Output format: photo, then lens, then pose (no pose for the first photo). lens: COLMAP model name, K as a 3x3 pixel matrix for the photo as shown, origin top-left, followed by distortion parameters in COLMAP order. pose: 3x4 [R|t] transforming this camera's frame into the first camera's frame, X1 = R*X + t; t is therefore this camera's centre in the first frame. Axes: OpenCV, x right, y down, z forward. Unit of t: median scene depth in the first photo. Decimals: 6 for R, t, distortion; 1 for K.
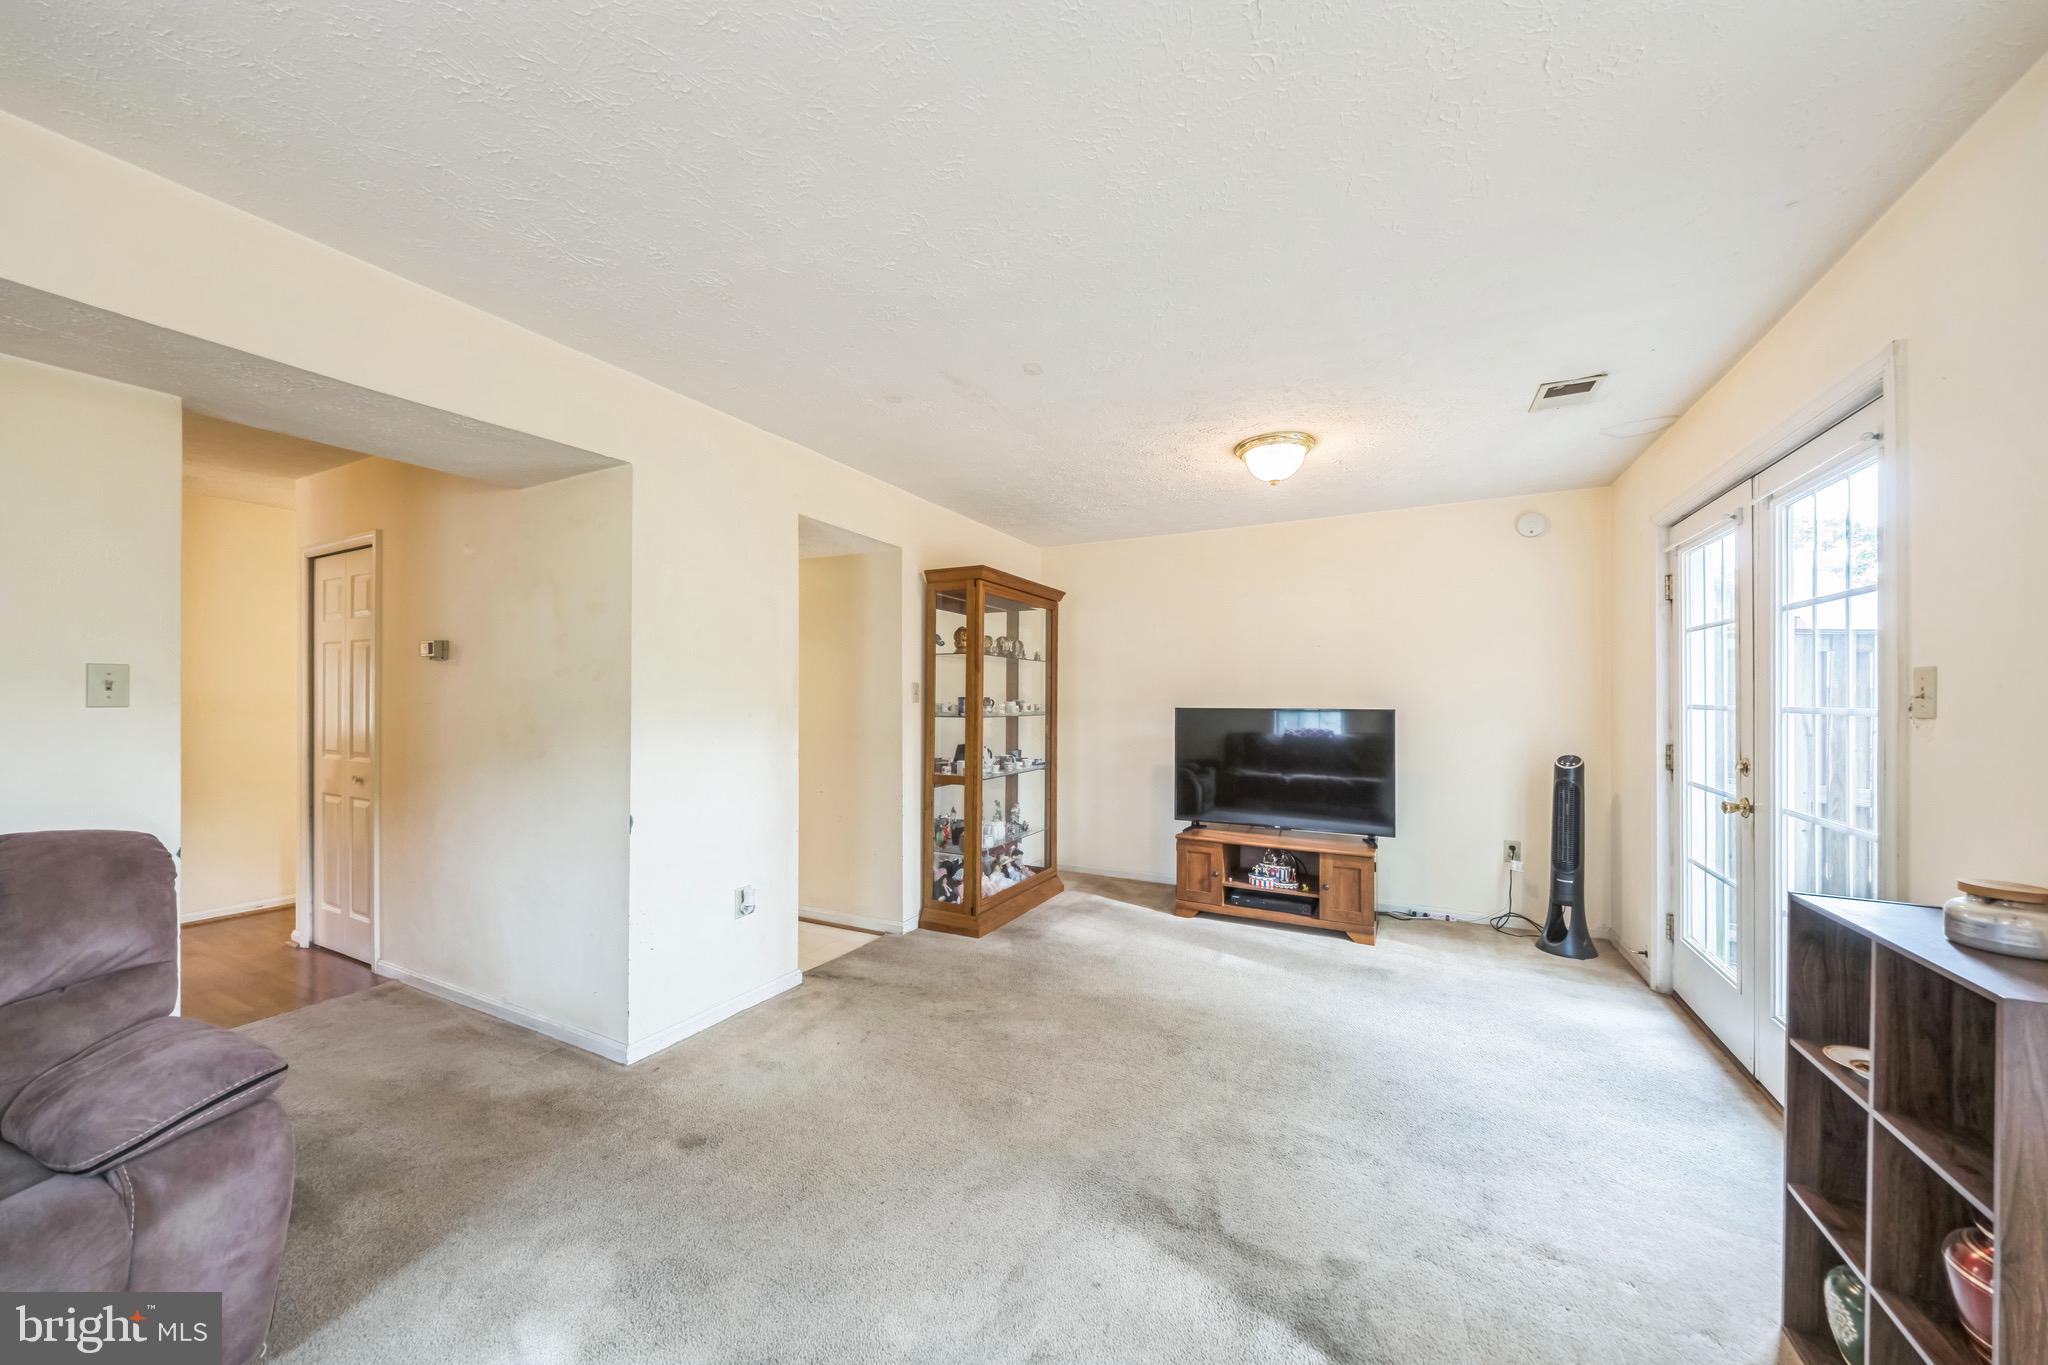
lens RADIAL K [[712.8, 0, 1039.7], [0, 712.8, 689.8], [0, 0, 1]] dist [0.015433, -0.001293]
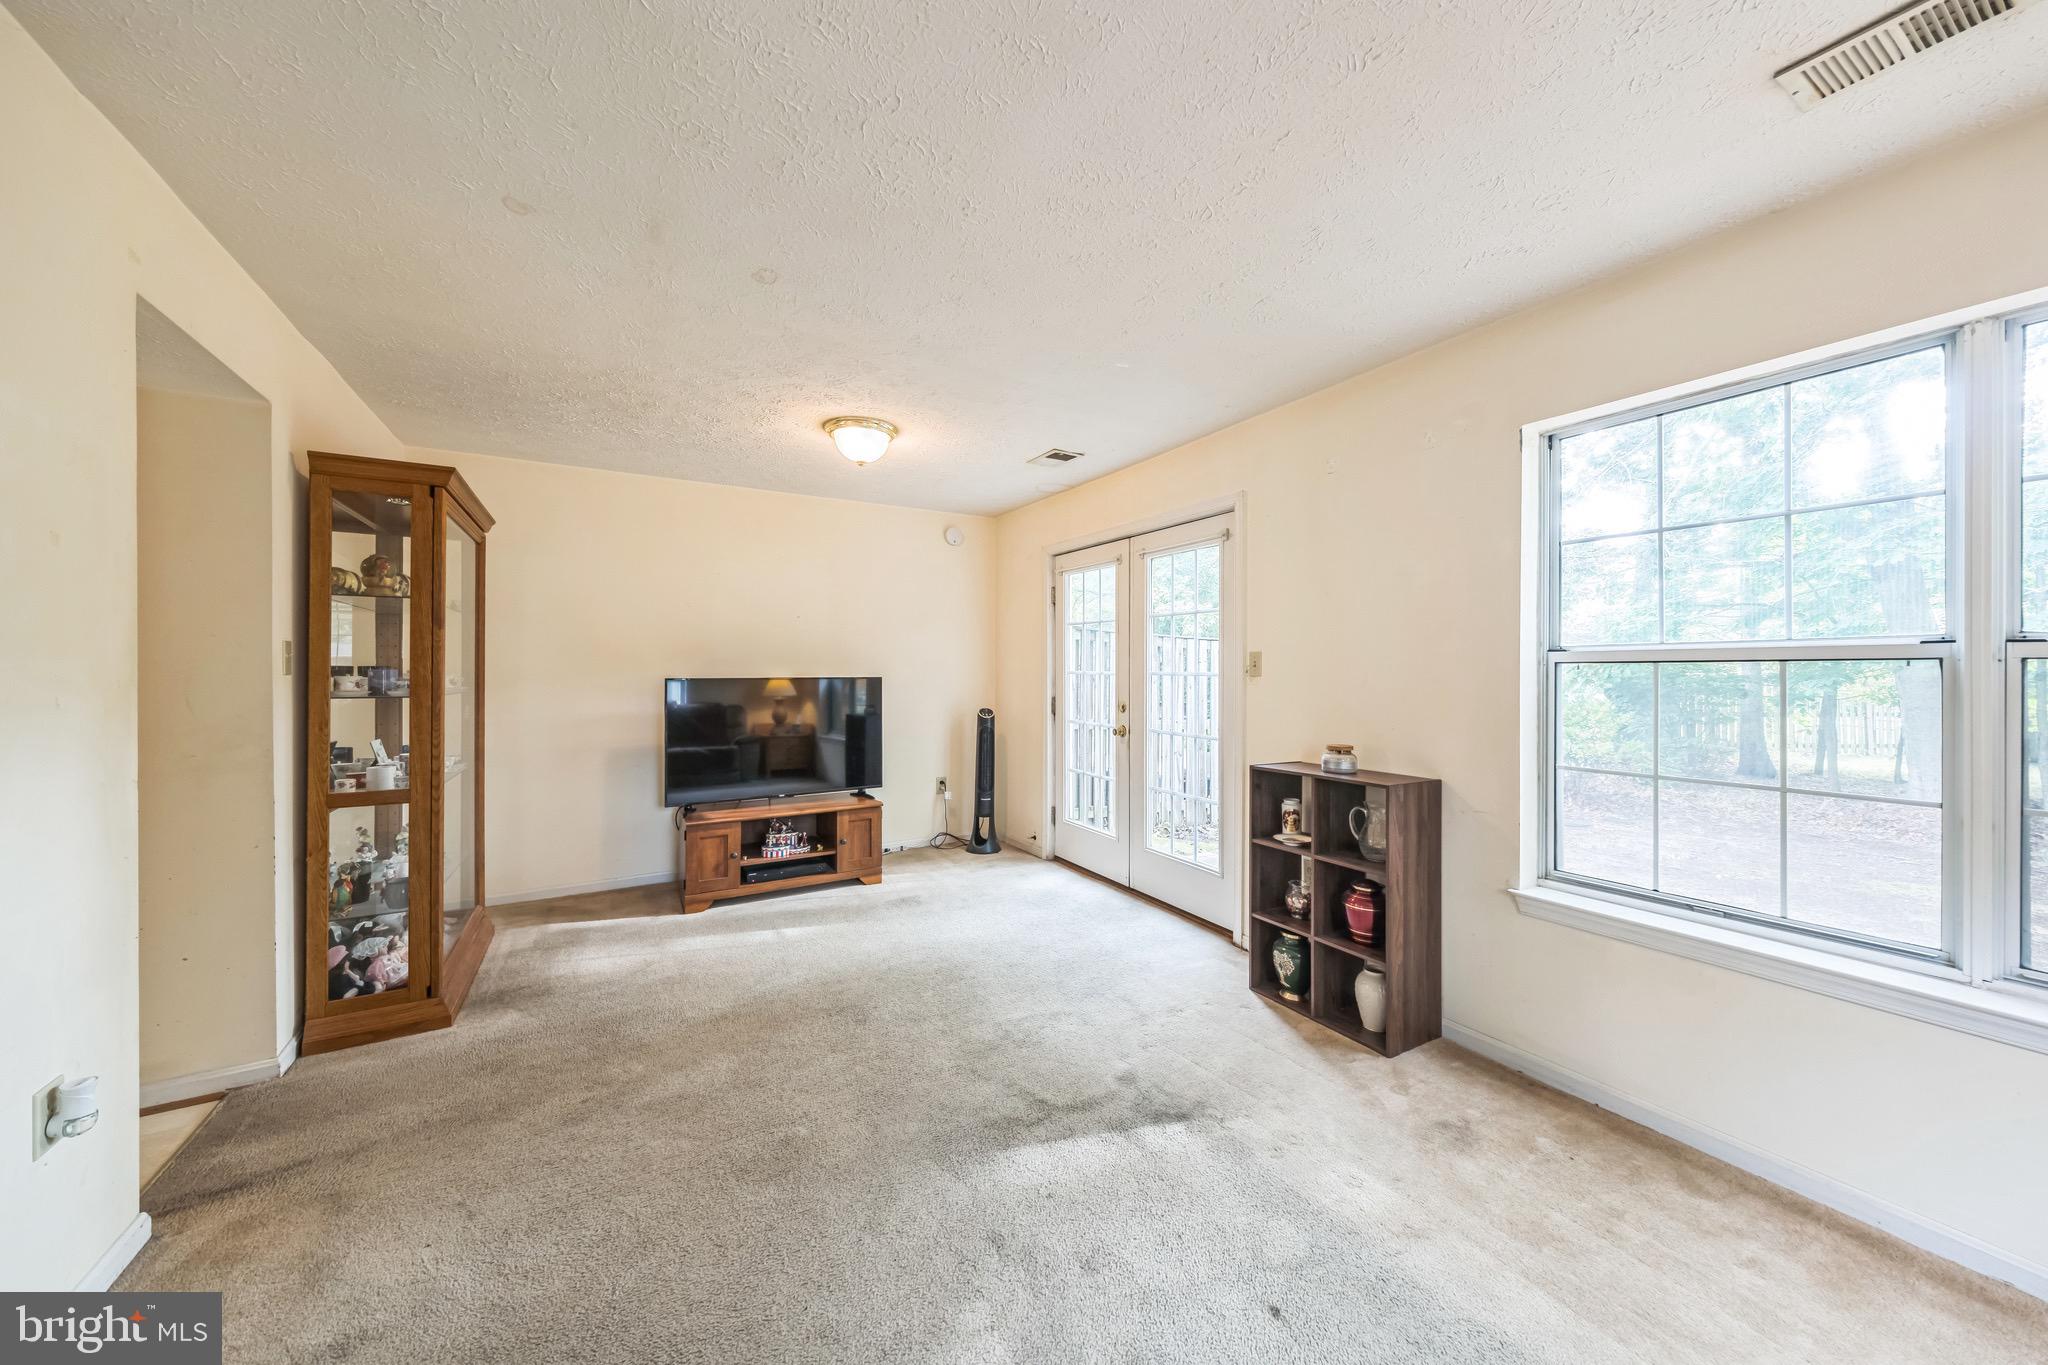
lens RADIAL K [[712.8, 0, 1031.2], [0, 712.8, 667.3], [0, 0, 1]] dist [0.015433, -0.001293]
pose [[0.543580, -0.000431, 0.839357, -0.362630], [-0.007930, 0.999953, 0.005649, 0.002905], [-0.839320, -0.009726, 0.543551, 0.180242]]
